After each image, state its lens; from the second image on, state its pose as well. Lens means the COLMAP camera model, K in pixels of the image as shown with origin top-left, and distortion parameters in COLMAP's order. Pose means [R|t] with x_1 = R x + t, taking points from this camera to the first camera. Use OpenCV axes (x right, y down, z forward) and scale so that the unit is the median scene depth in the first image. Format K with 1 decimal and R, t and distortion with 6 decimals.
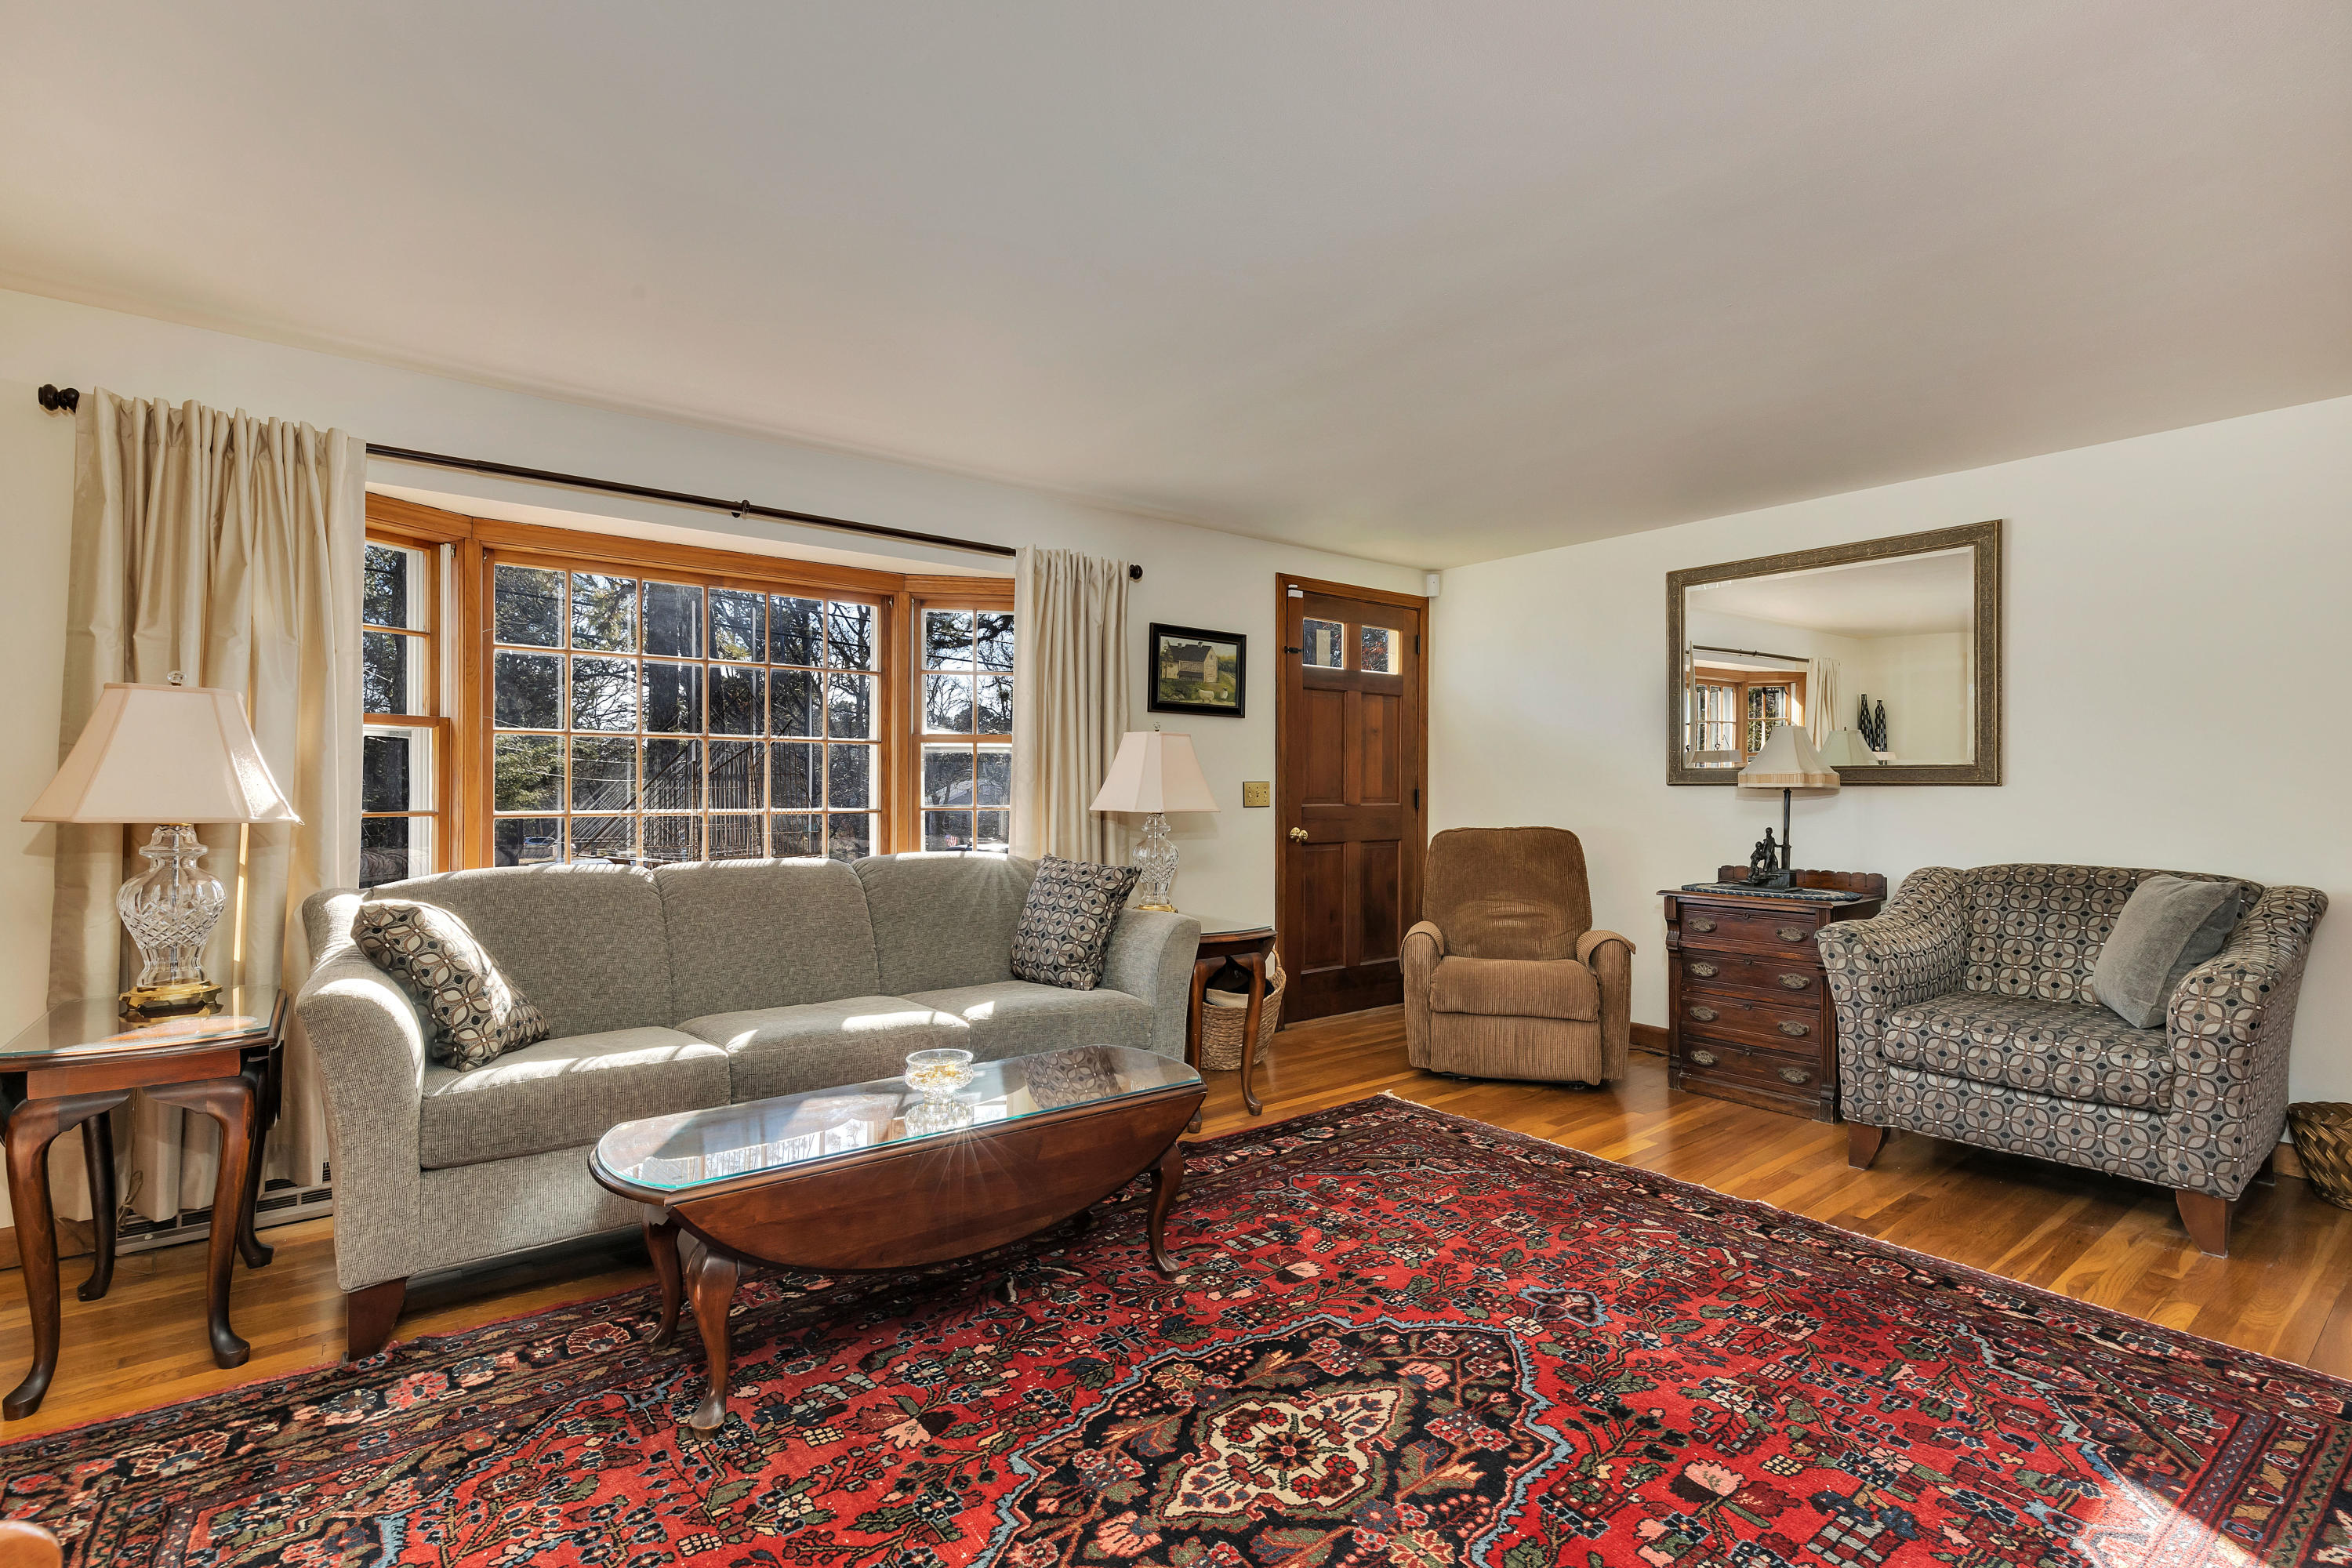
lens RADIAL K [[1101.7, 0, 1177.0], [0, 1101.7, 794.2], [0, 0, 1]] dist [0.008054, 0.000367]
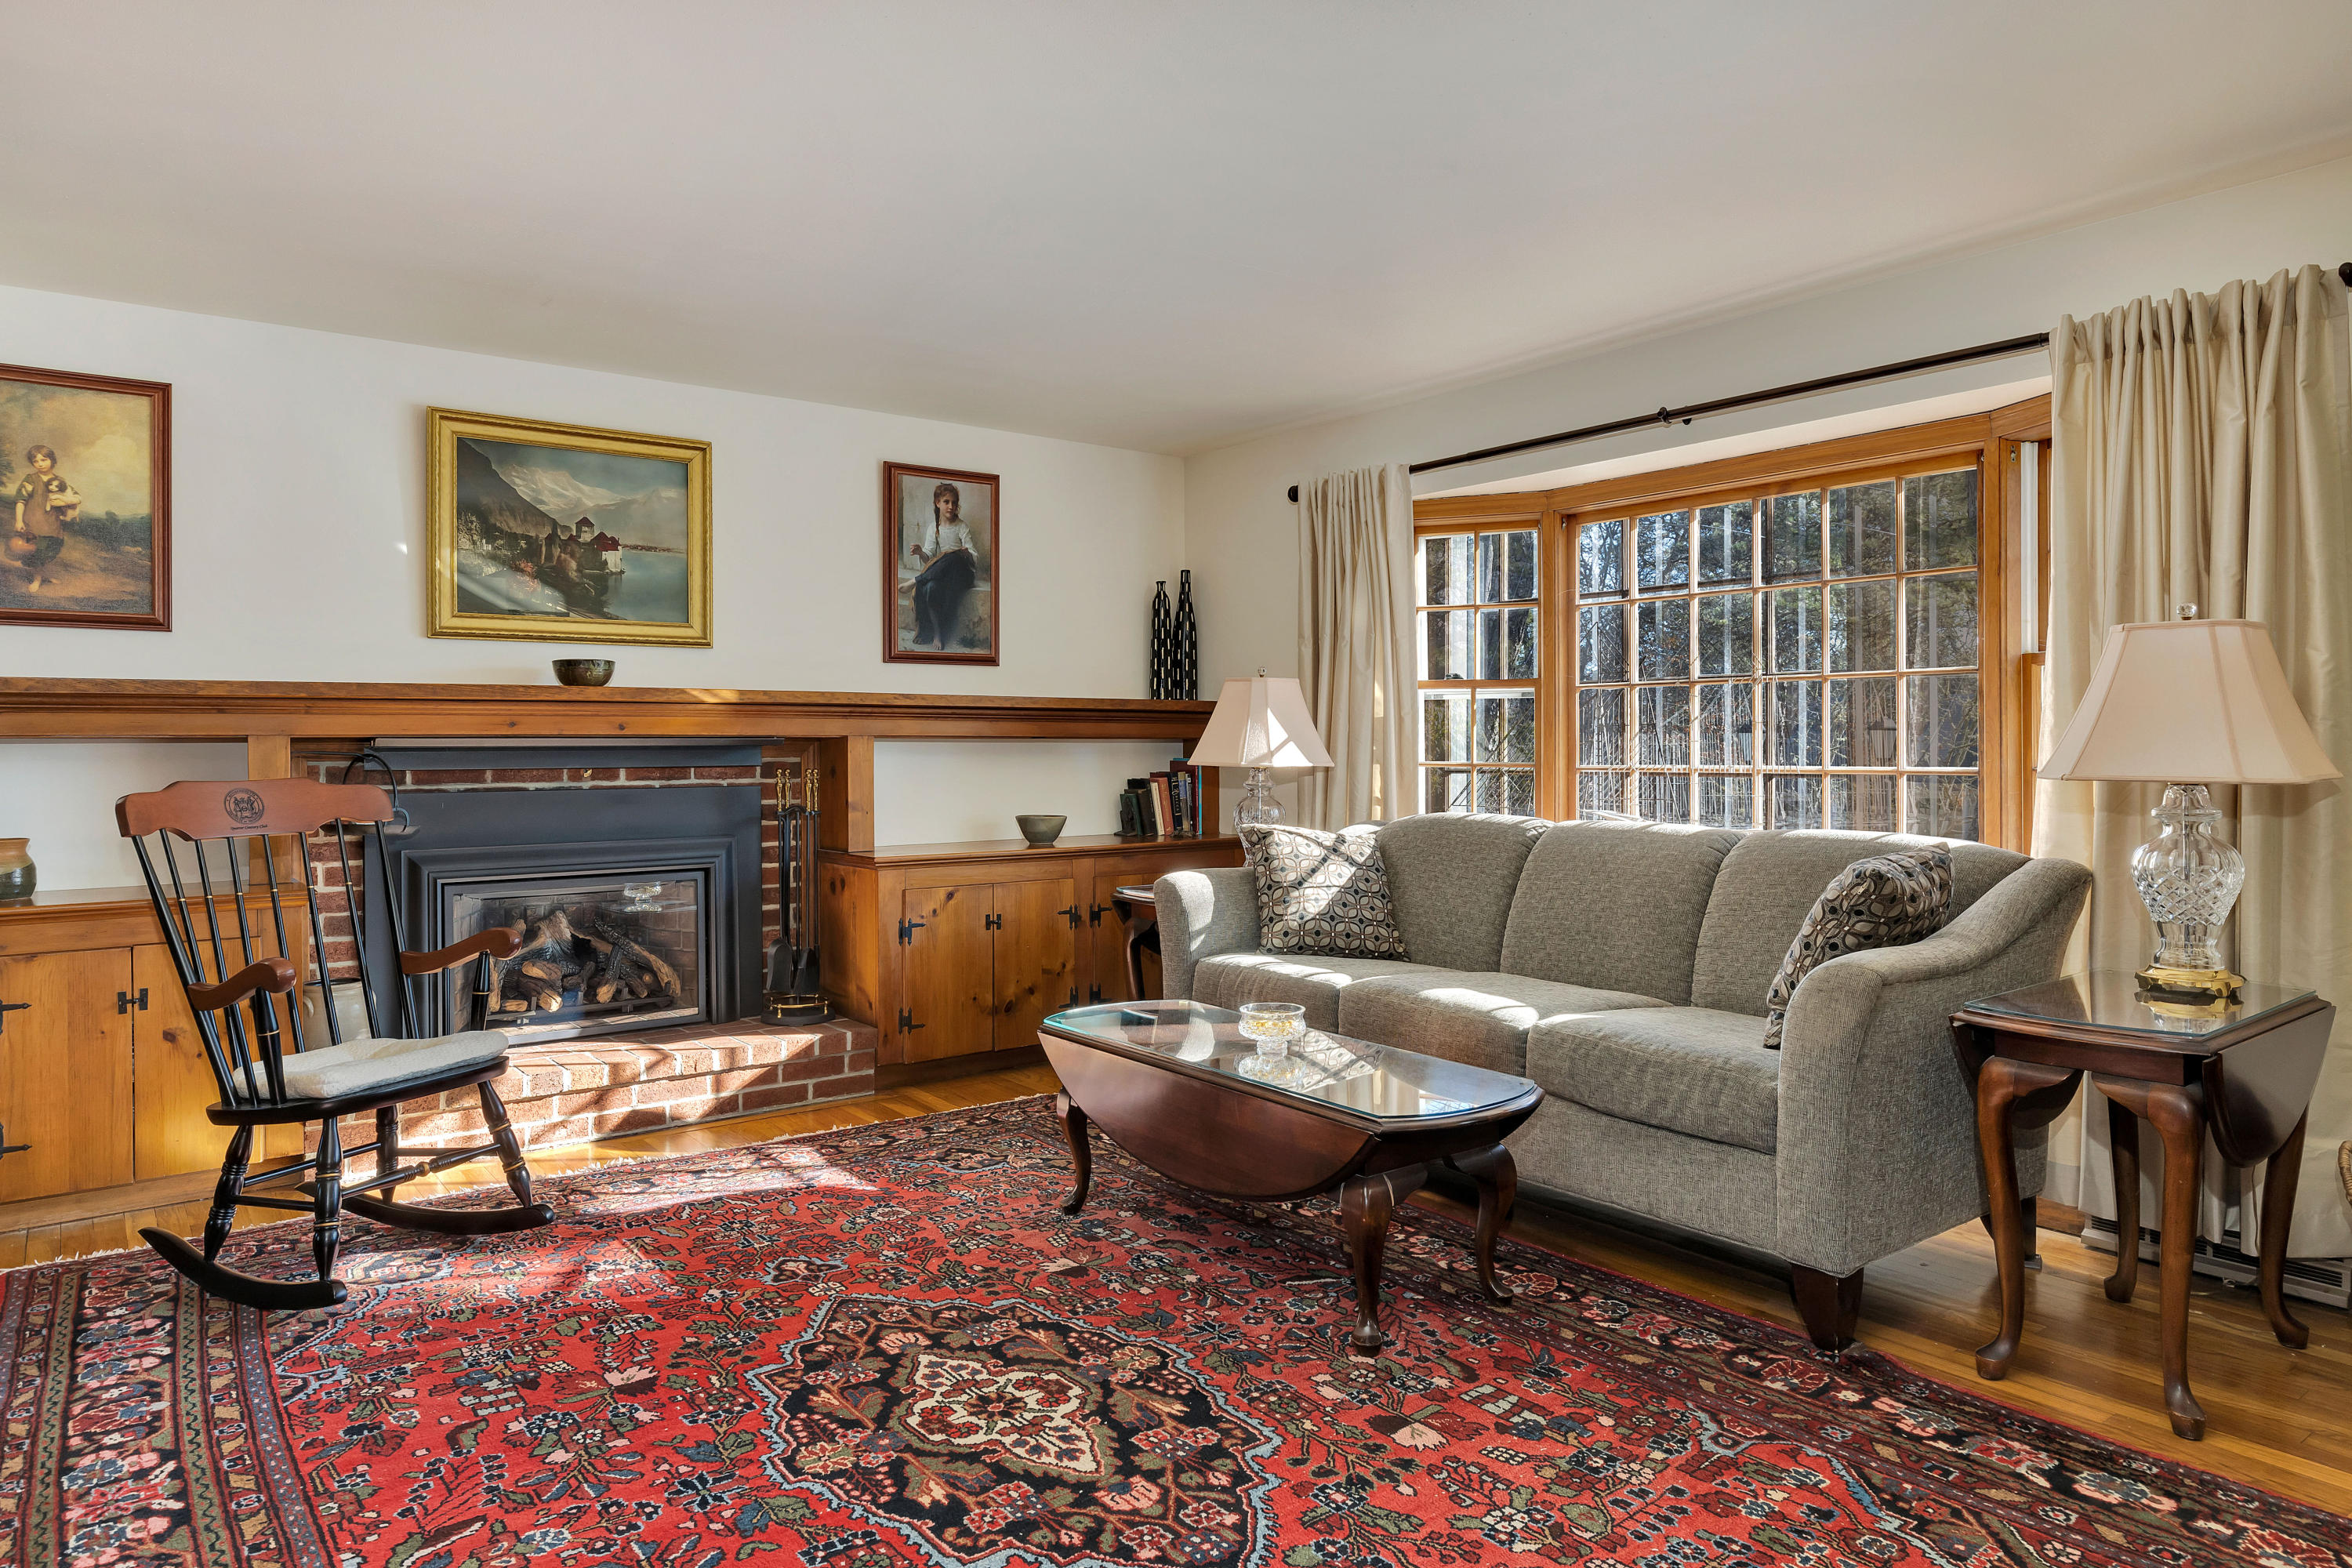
lens RADIAL K [[1457.7, 0, 1182.8], [0, 1457.7, 759.8], [0, 0, 1]] dist [0.015127, 0.000209]
pose [[-0.017092, 0.008721, -0.999816, 1.219744], [0.001544, 0.999961, 0.008696, -0.000952], [0.999853, -0.001395, -0.017105, 1.029781]]
